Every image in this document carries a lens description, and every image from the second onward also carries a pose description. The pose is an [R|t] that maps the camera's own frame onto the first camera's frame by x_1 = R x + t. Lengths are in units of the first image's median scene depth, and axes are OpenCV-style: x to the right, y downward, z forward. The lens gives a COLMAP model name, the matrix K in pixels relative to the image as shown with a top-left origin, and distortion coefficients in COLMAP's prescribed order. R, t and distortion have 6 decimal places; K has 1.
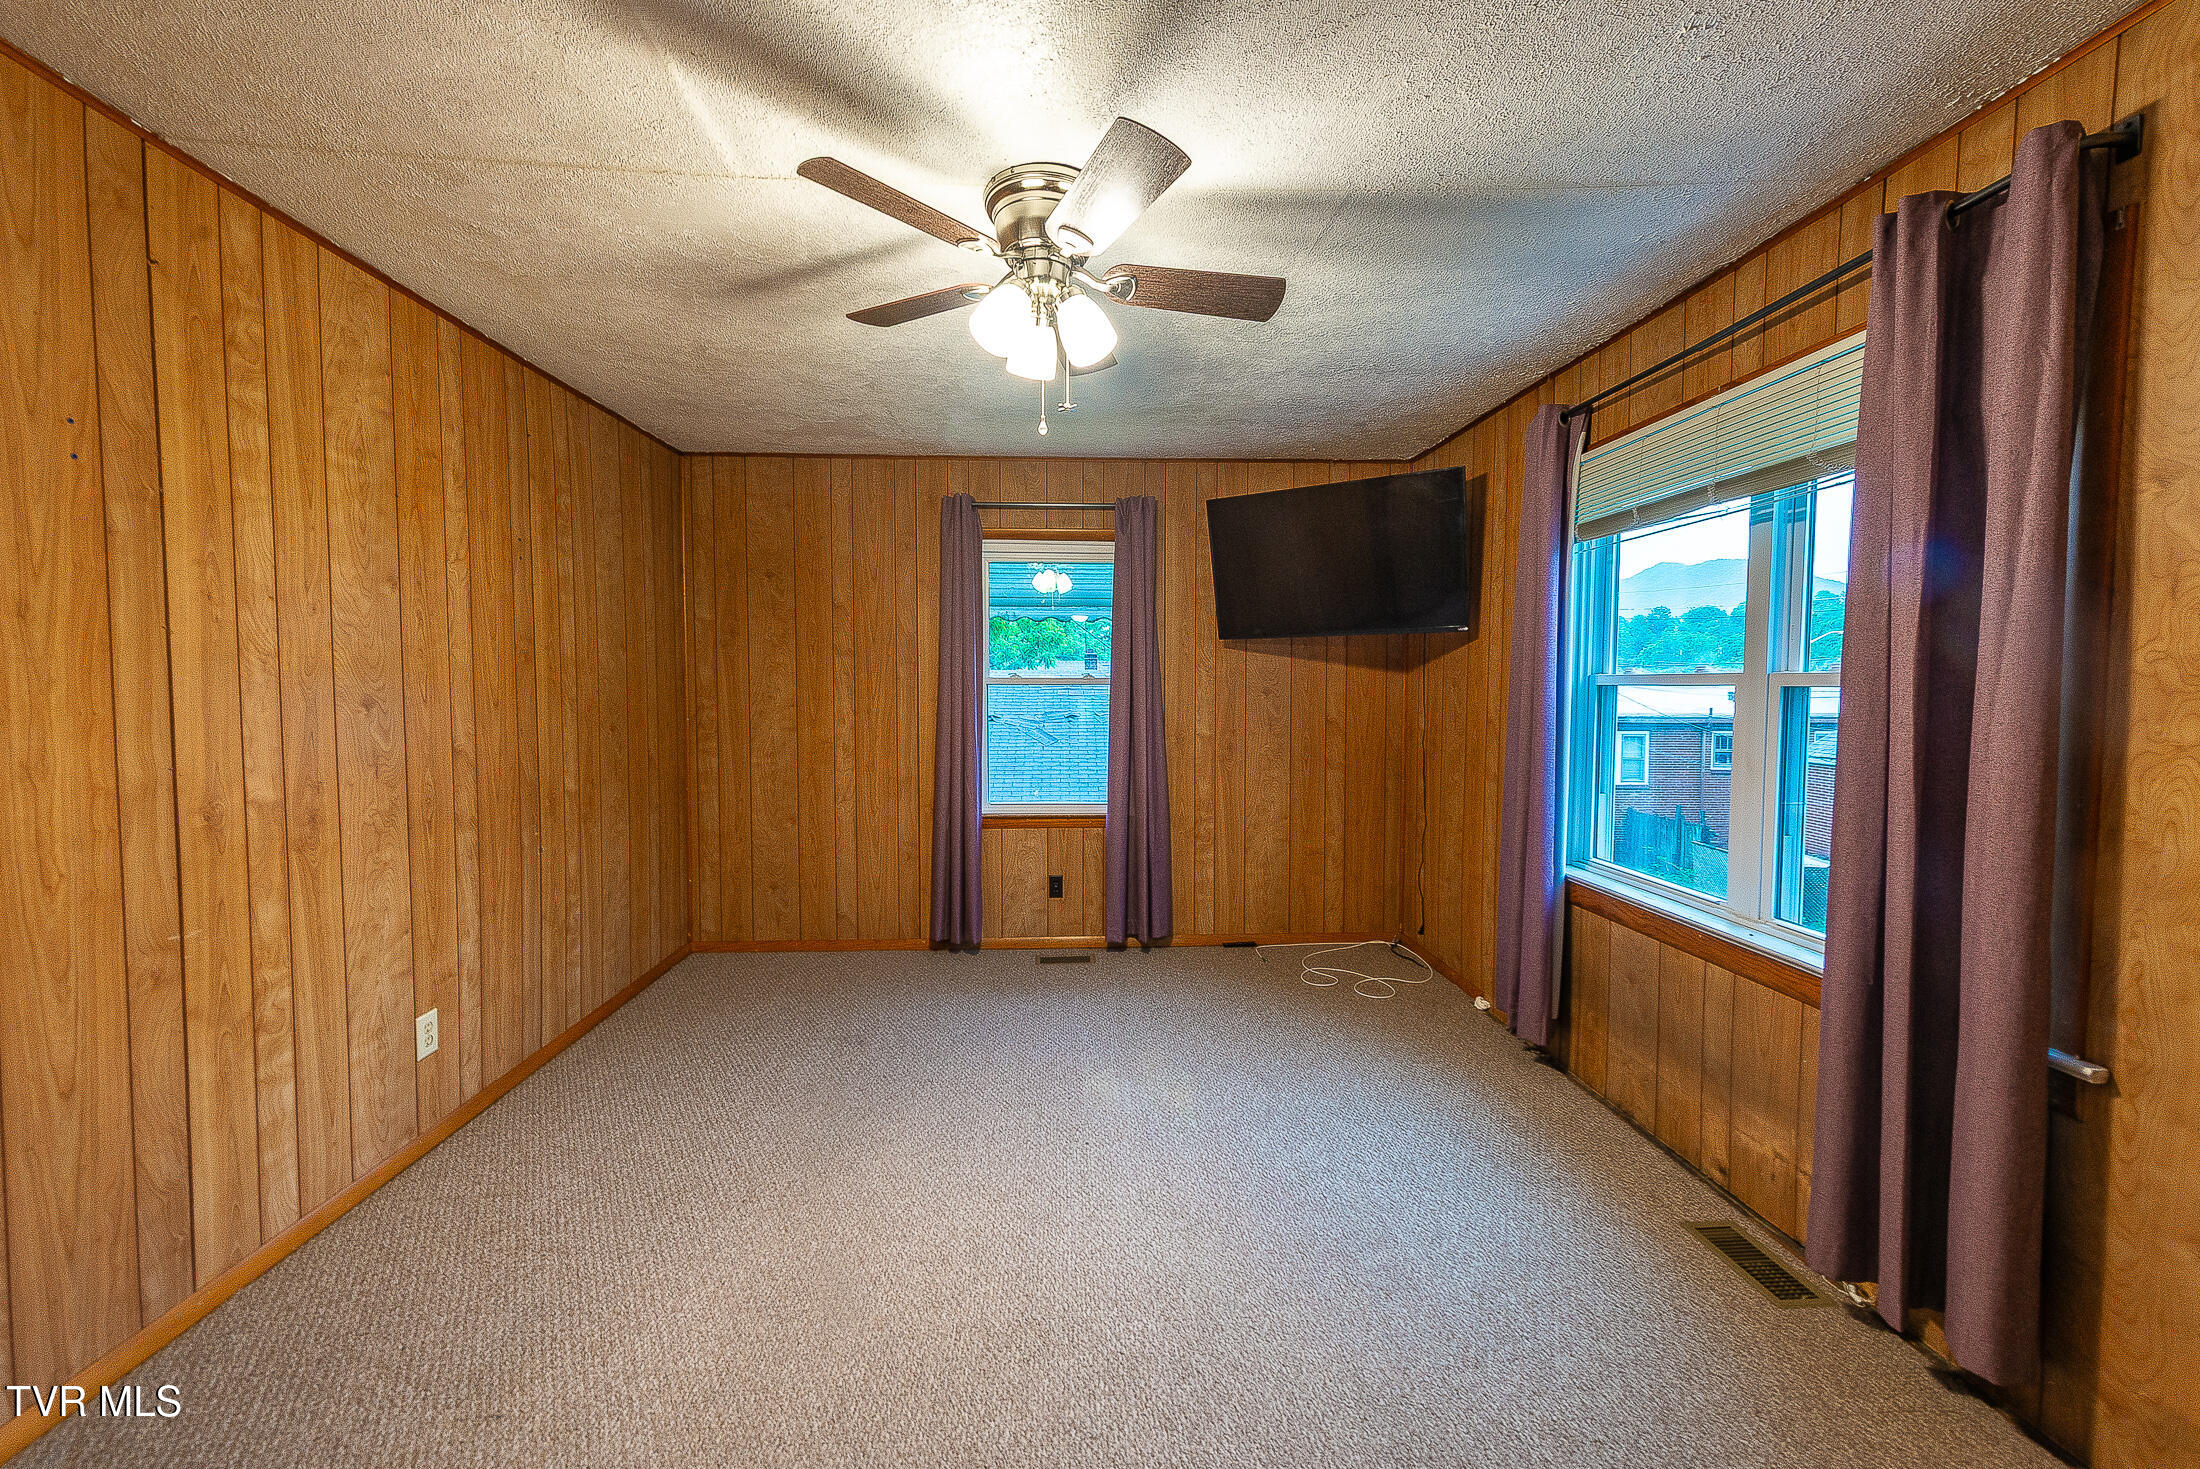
lens RADIAL K [[870.0, 0, 1112.4], [0, 870.0, 725.9], [0, 0, 1]] dist [0.012166, -0.003276]
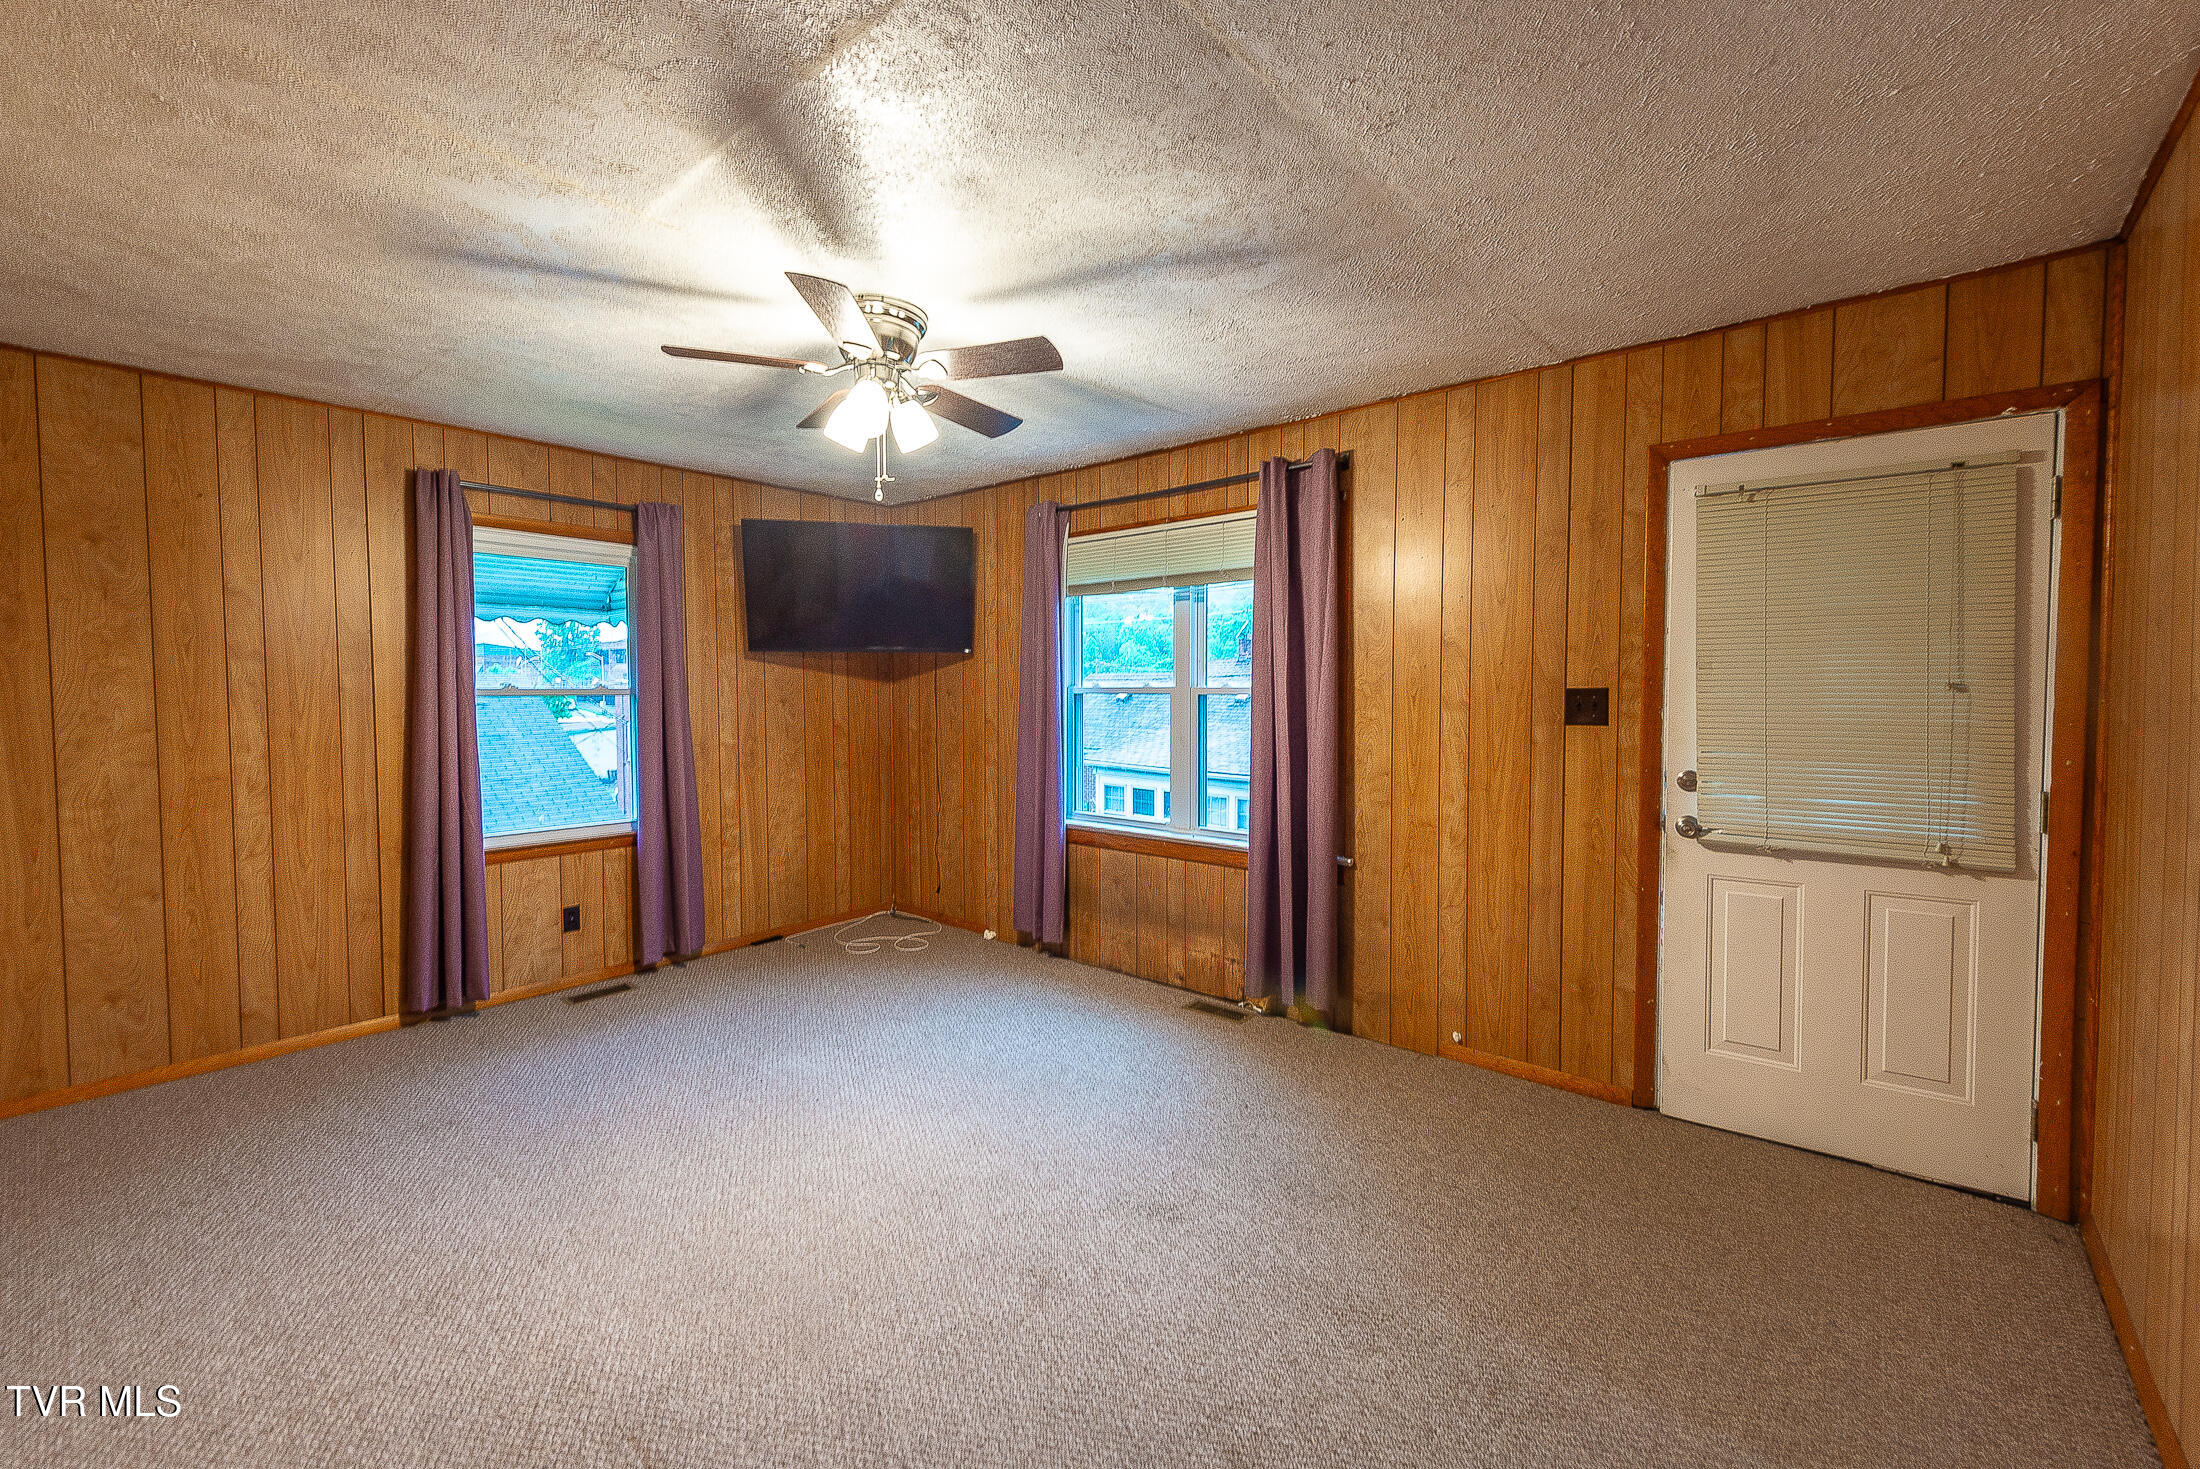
lens RADIAL K [[870.0, 0, 1131.4], [0, 870.0, 728.5], [0, 0, 1]] dist [0.012166, -0.003276]
pose [[0.676612, -0.036794, 0.735420, -0.399886], [0.038482, 0.999153, 0.014584, -0.004944], [-0.735334, 0.018433, 0.677454, -0.058693]]
